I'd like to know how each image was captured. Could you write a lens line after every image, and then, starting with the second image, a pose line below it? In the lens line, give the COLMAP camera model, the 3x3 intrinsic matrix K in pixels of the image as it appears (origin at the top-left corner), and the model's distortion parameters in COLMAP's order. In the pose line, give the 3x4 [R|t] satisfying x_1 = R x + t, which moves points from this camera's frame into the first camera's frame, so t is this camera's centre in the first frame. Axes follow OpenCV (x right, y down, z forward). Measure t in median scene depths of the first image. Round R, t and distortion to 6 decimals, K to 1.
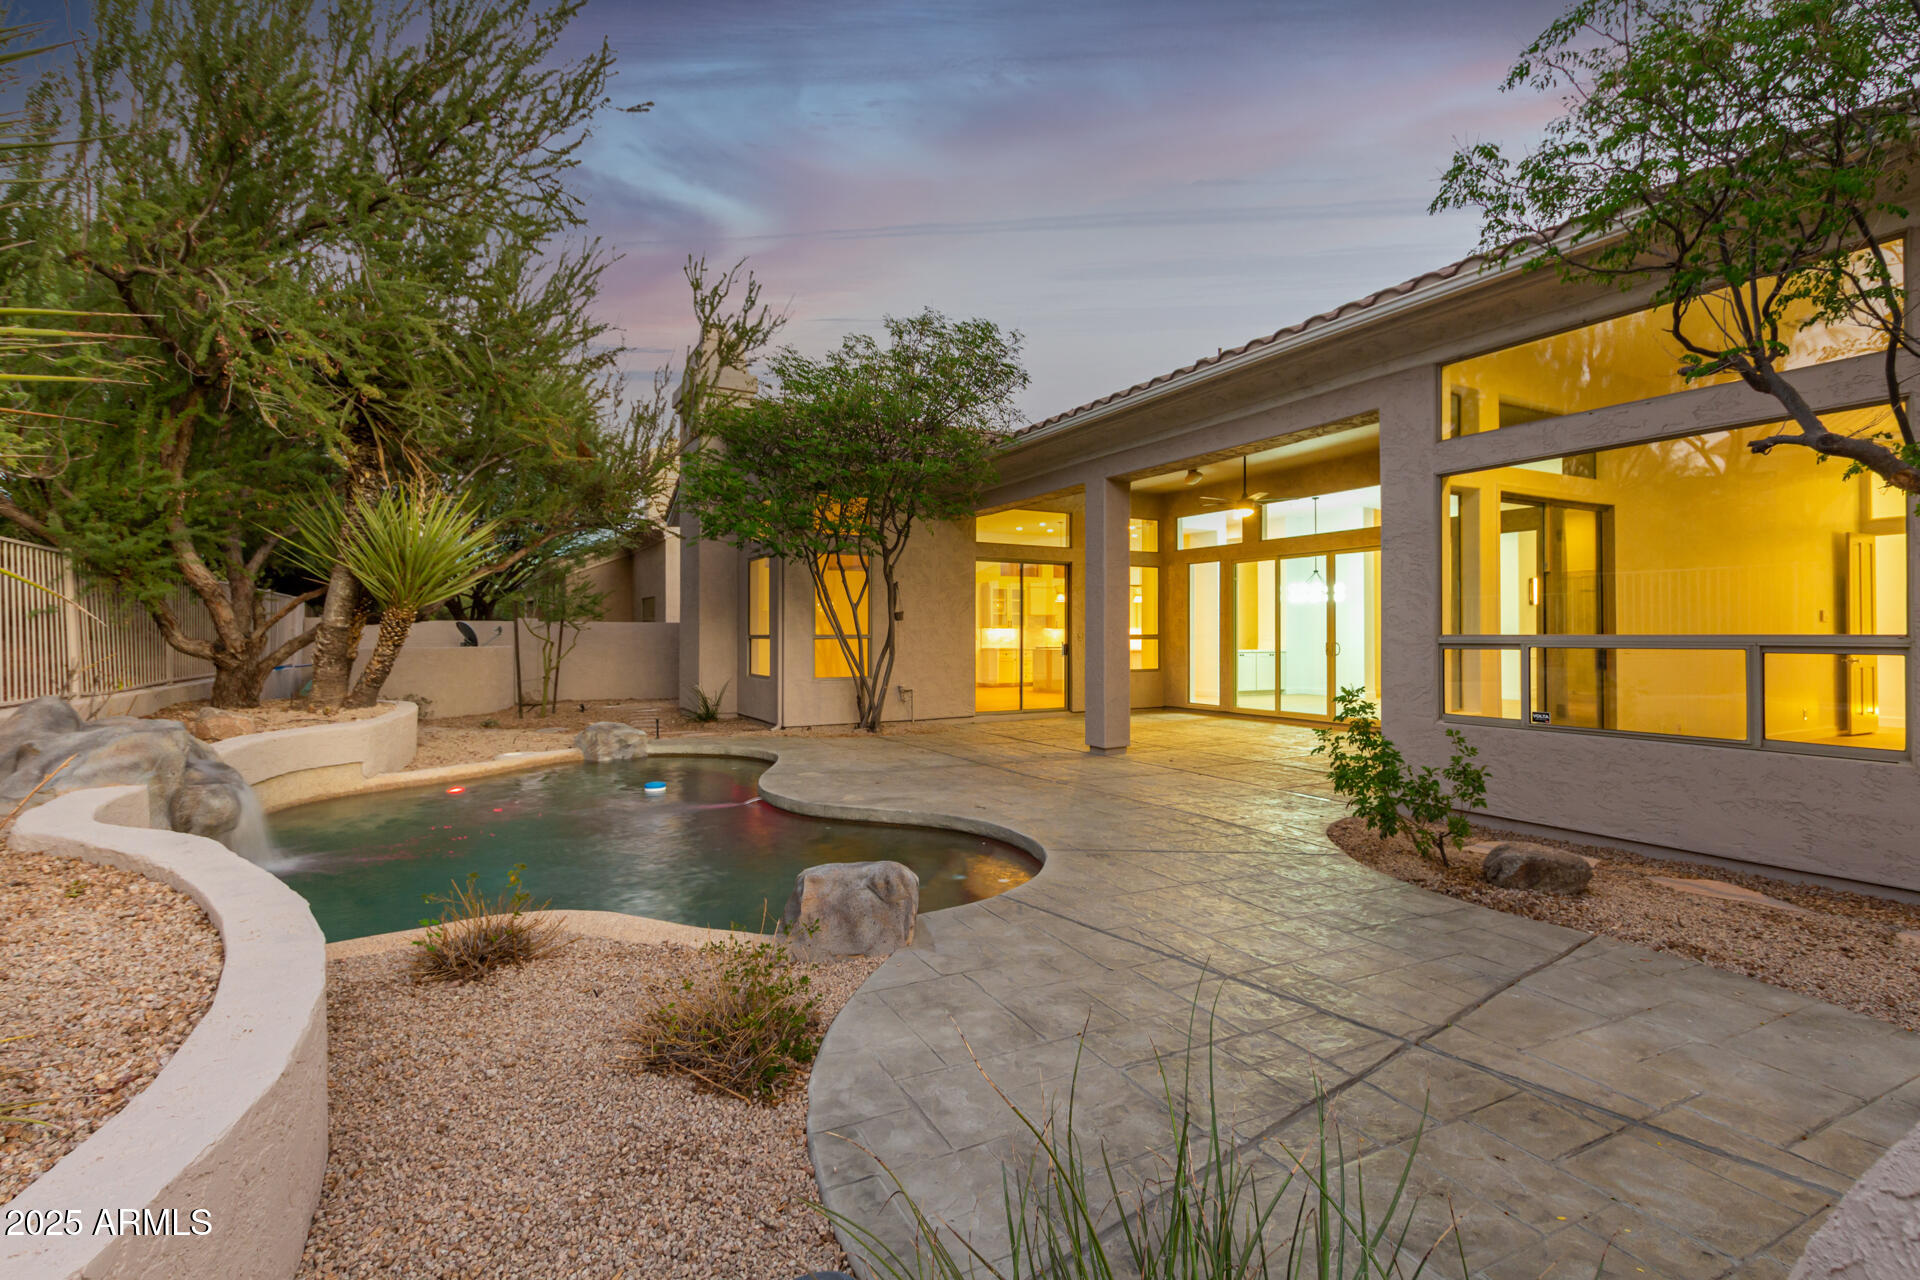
lens RADIAL K [[875.8, 0, 963.7], [0, 875.8, 625.3], [0, 0, 1]] dist [0.001448, 0.000082]
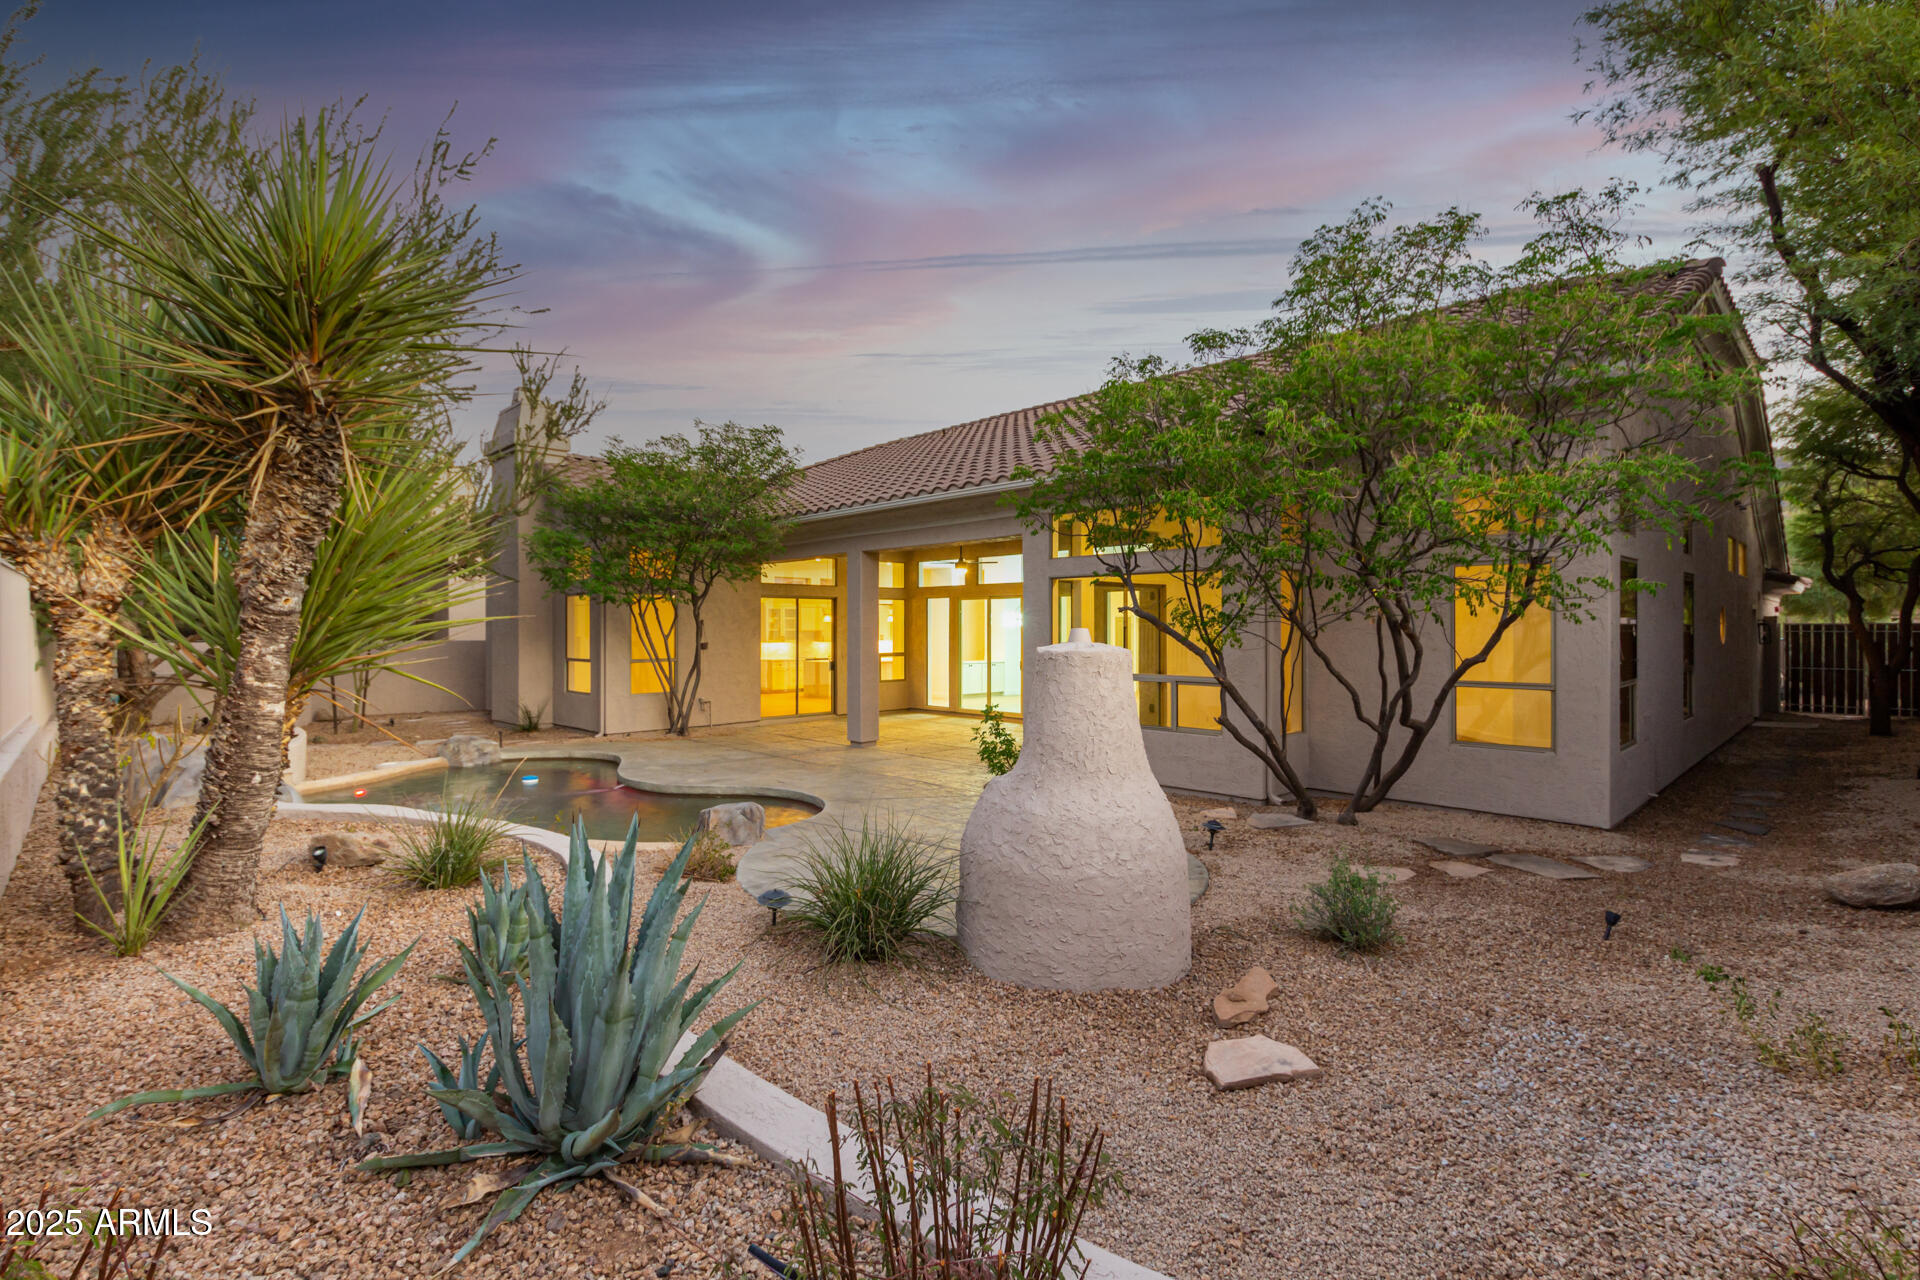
lens RADIAL K [[875.8, 0, 963.7], [0, 875.8, 625.3], [0, 0, 1]] dist [0.001448, 0.000082]
pose [[0.964263, 0.000270, 0.264946, -0.040050], [-0.001988, 0.999979, 0.006215, -0.042700], [-0.264939, -0.006520, 0.964243, -0.301526]]
